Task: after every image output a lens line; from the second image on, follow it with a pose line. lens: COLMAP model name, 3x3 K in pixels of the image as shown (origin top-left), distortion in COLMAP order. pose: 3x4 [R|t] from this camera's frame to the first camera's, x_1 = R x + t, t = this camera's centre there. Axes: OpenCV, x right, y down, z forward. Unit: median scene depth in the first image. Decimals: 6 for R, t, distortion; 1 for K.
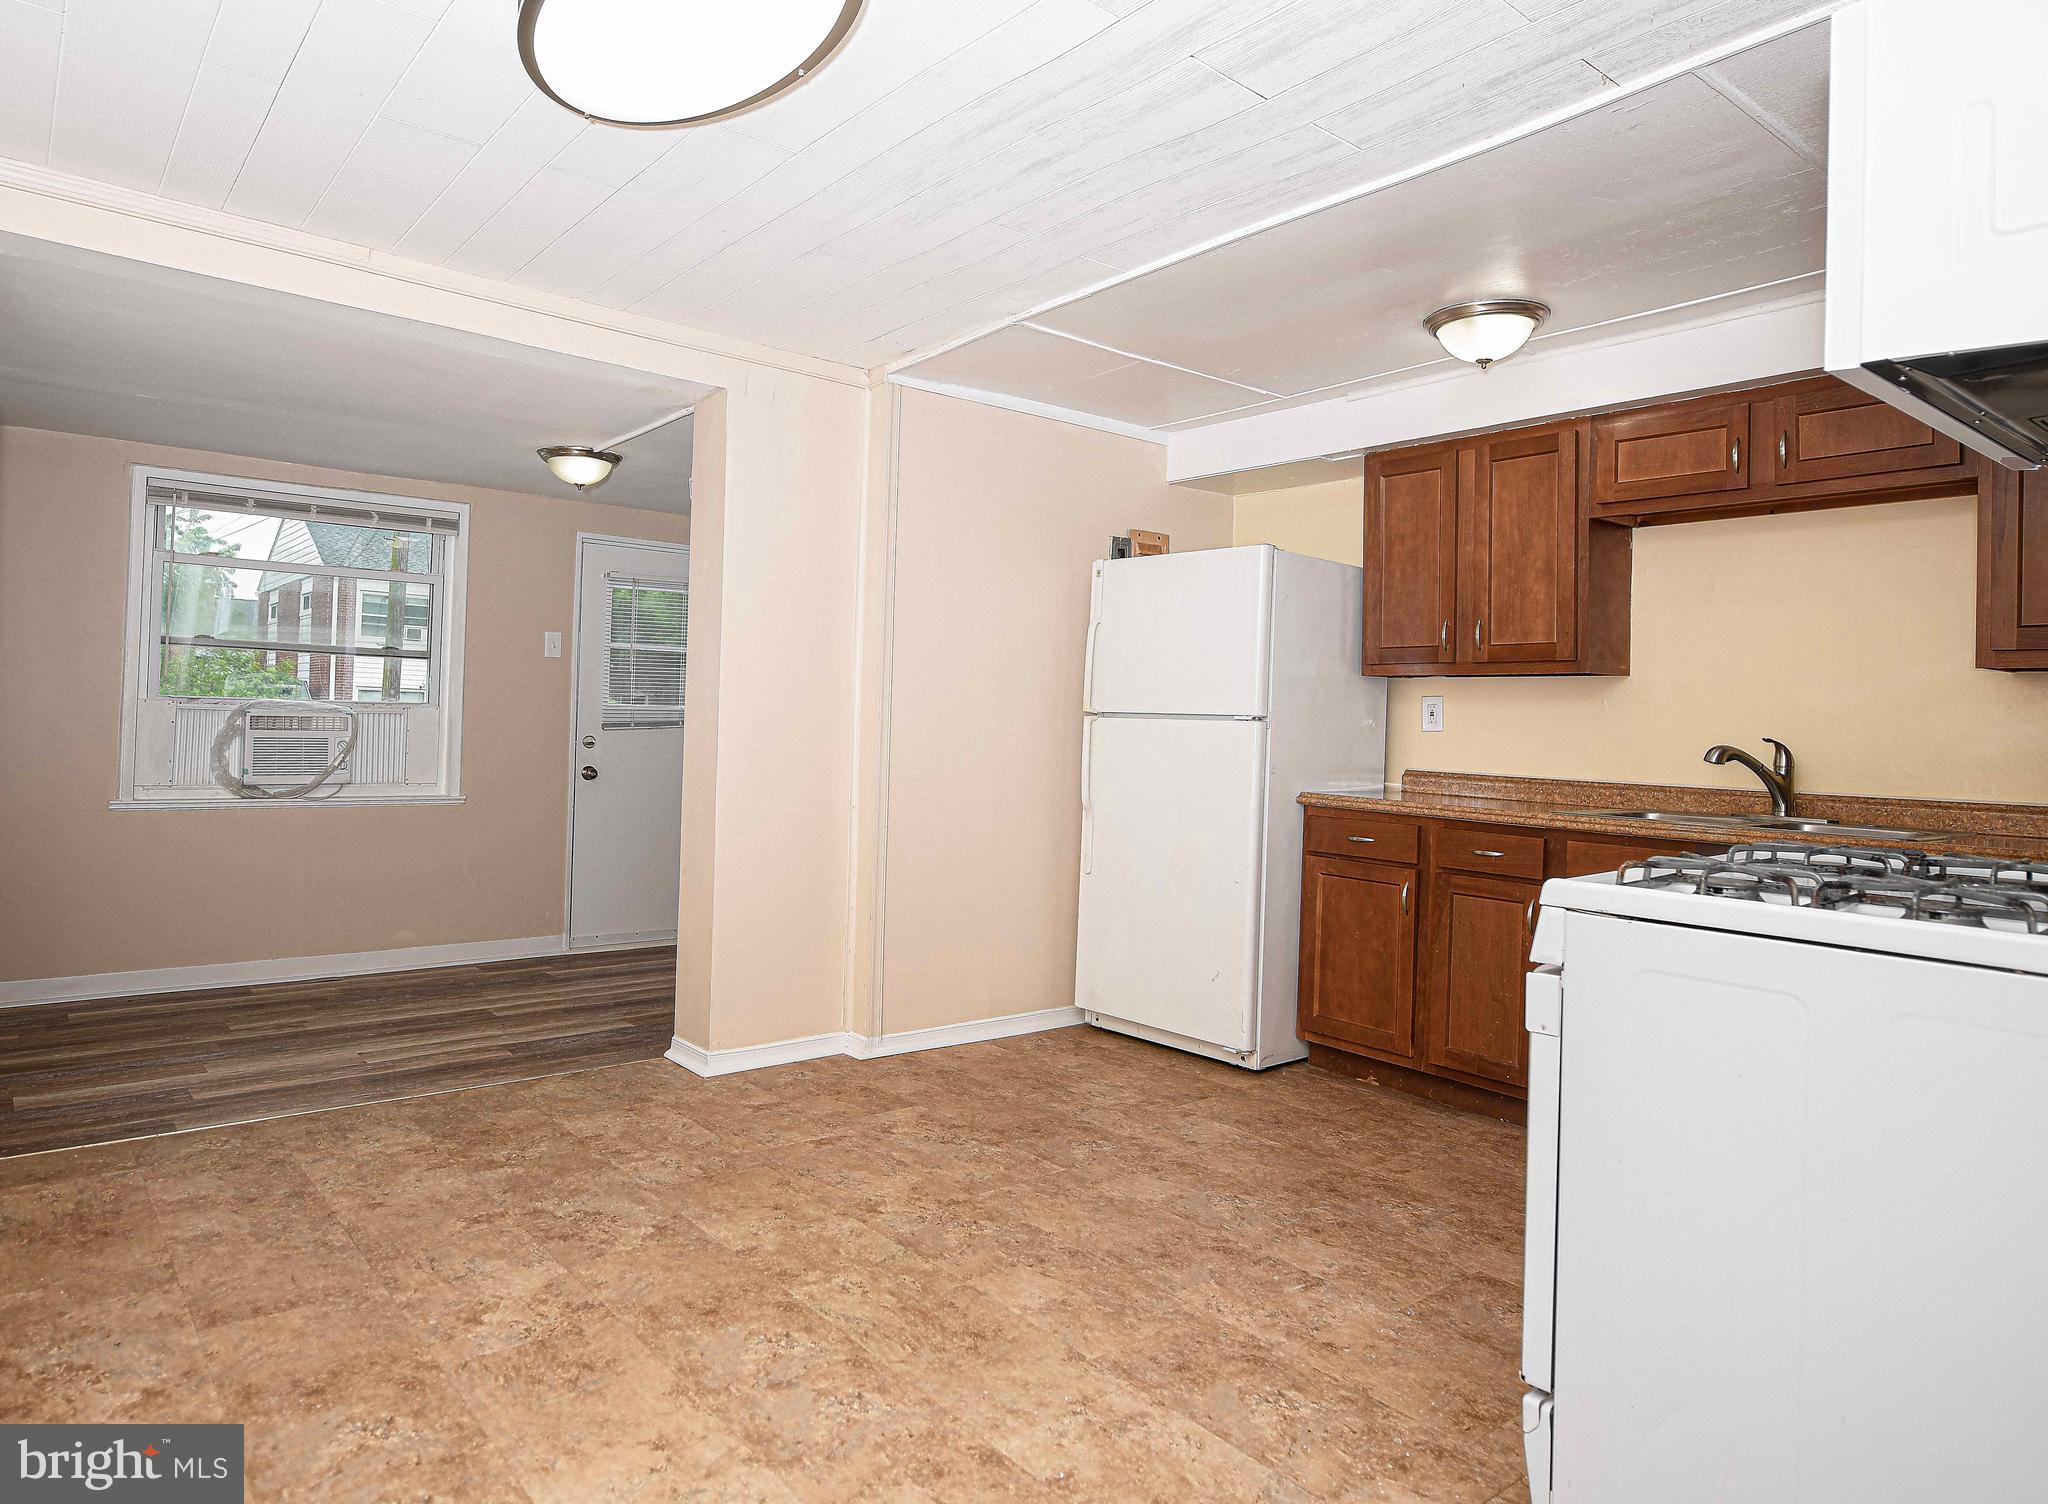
lens RADIAL K [[1251.3, 0, 973.6], [0, 1251.3, 702.5], [0, 0, 1]] dist [0.002781, -0.001567]
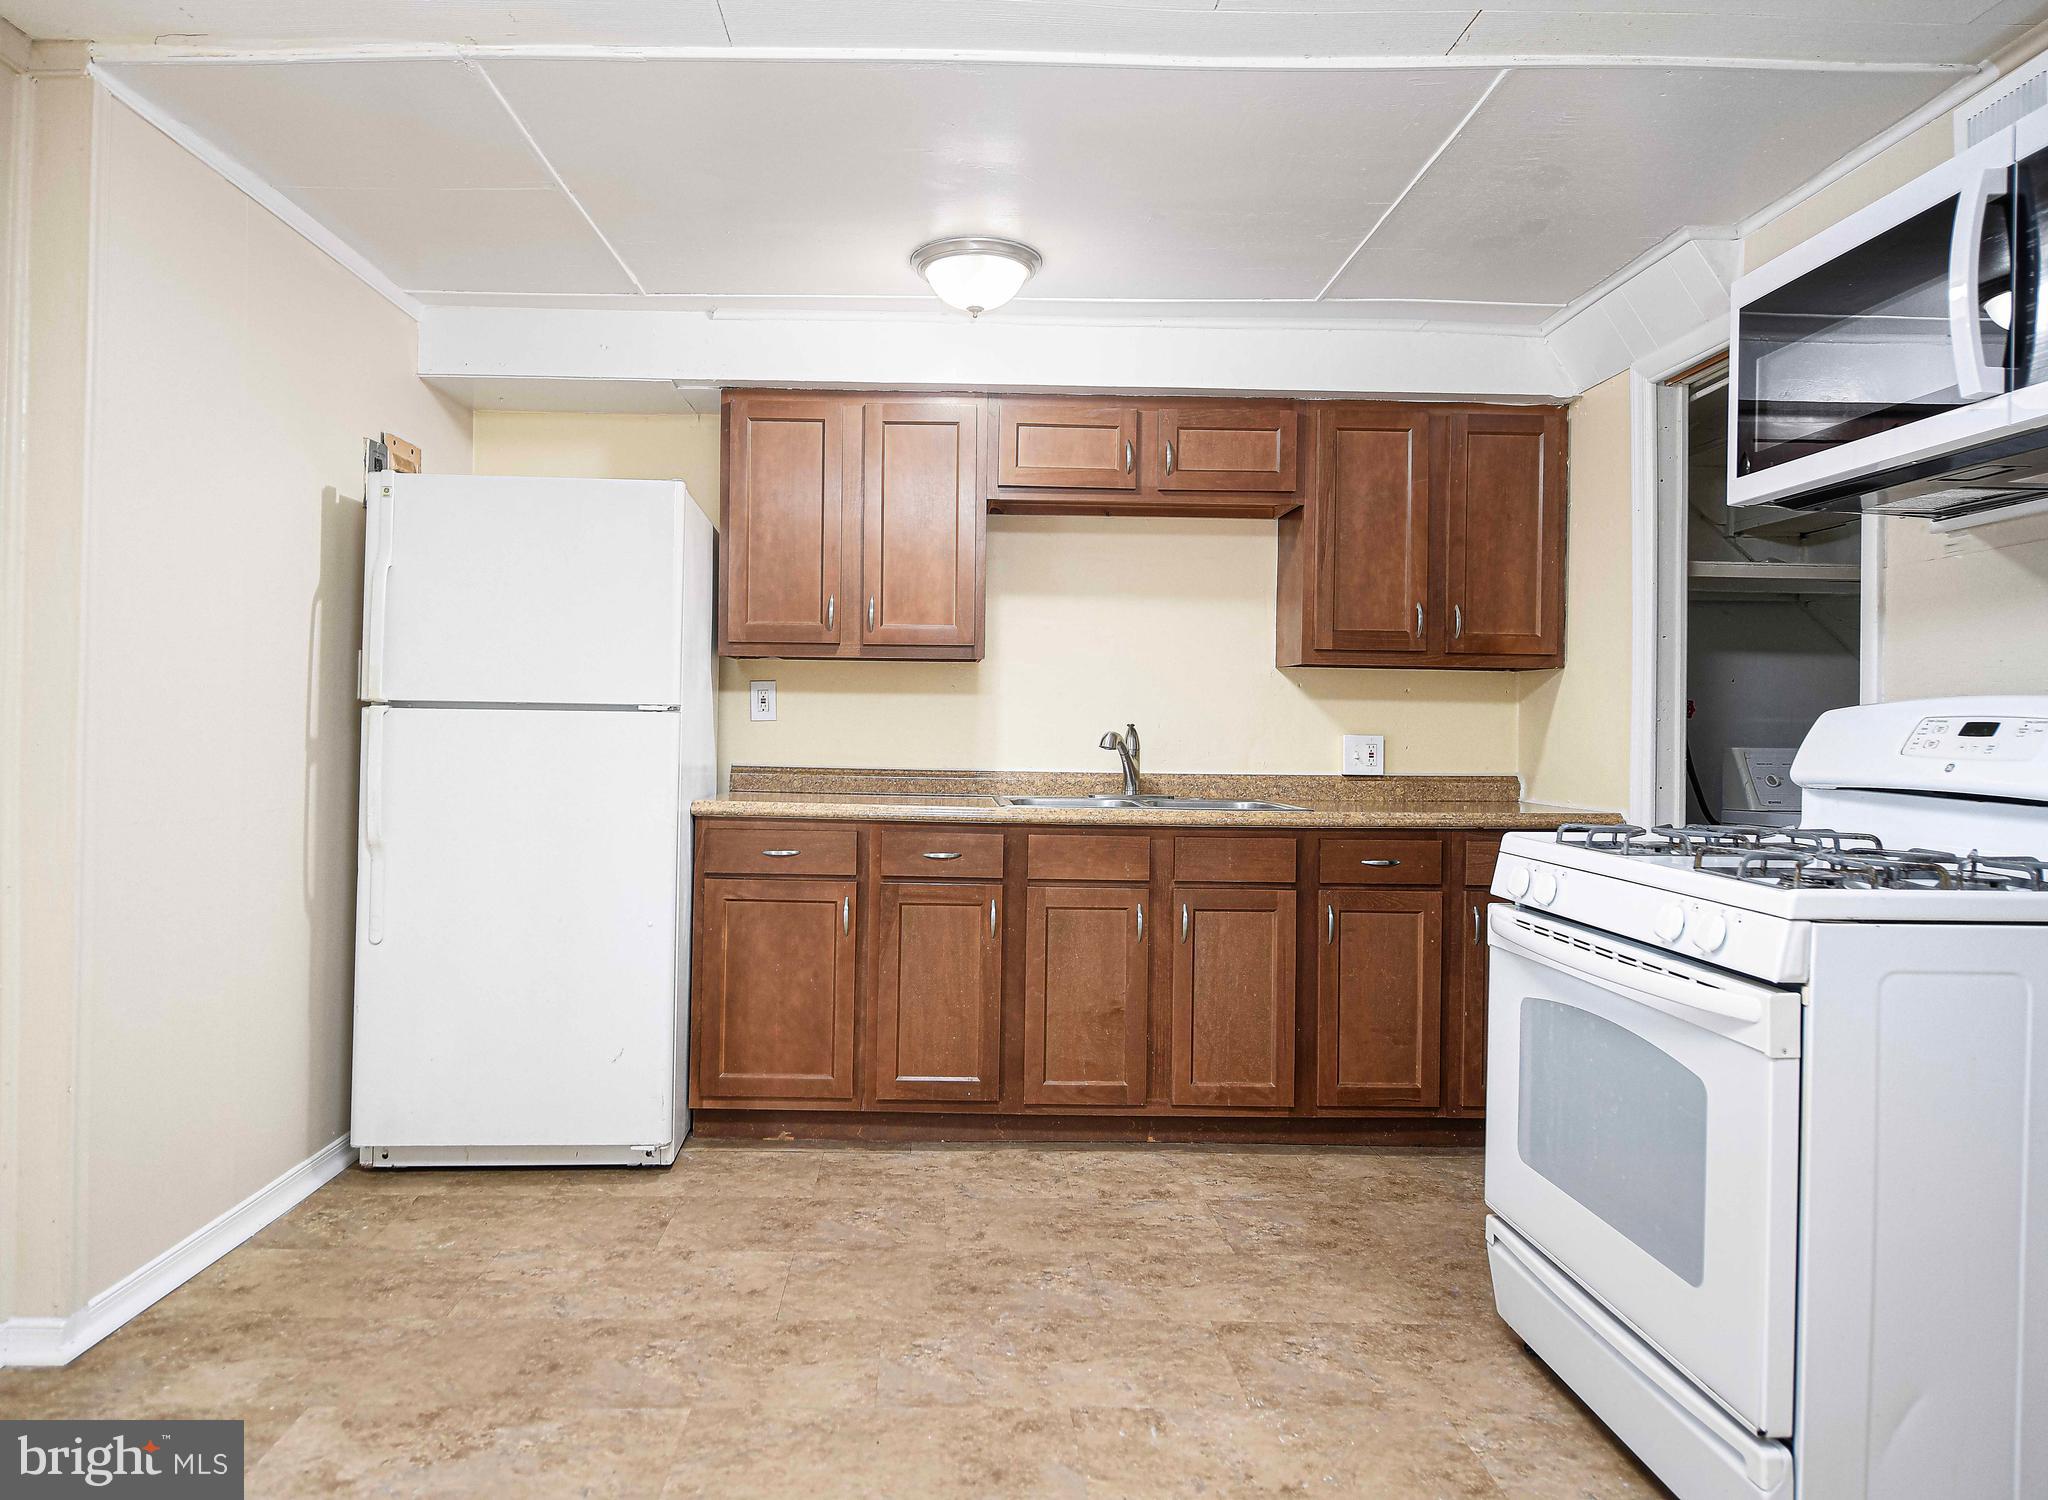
lens RADIAL K [[1263.4, 0, 971.1], [0, 1263.4, 715.5], [0, 0, 1]] dist [-0.002280, -0.000475]
pose [[0.611909, -0.012021, 0.790837, -0.318989], [-0.008189, 0.999735, 0.021533, -0.001394], [-0.790886, -0.019652, 0.611648, 0.448070]]
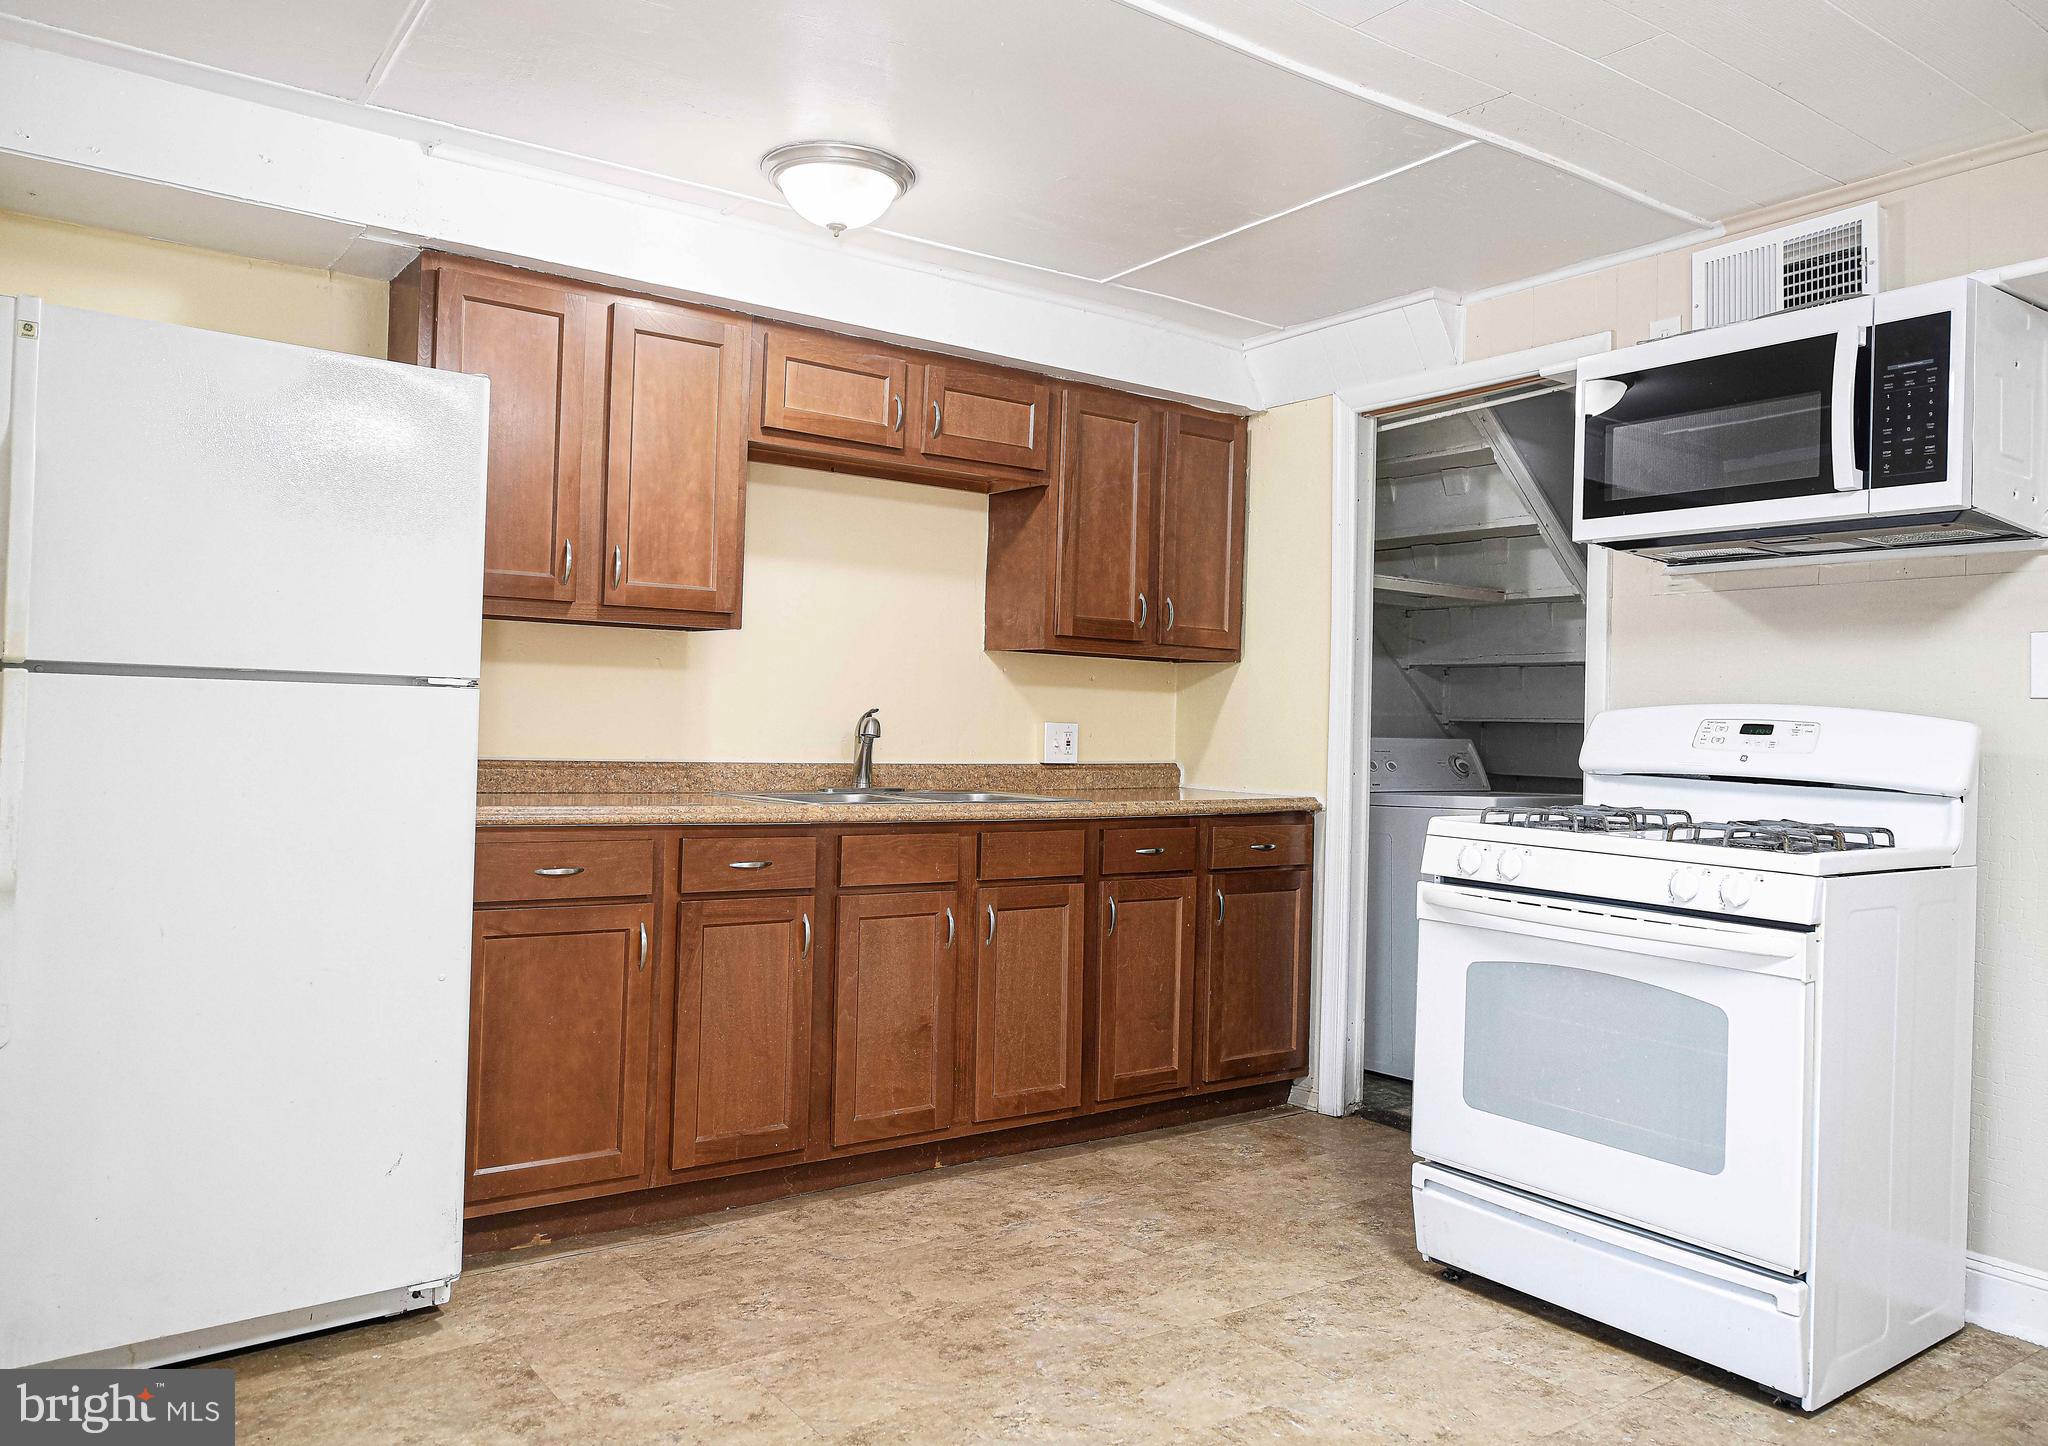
lens RADIAL K [[1438.6, 0, 1037.0], [0, 1438.6, 690.0], [0, 0, 1]] dist [-0.002716, 0.003734]
pose [[0.050806, -0.004672, 0.998698, -0.480123], [-0.040233, 0.999168, 0.006721, 0.001305], [-0.997898, -0.040522, 0.050576, 0.831864]]
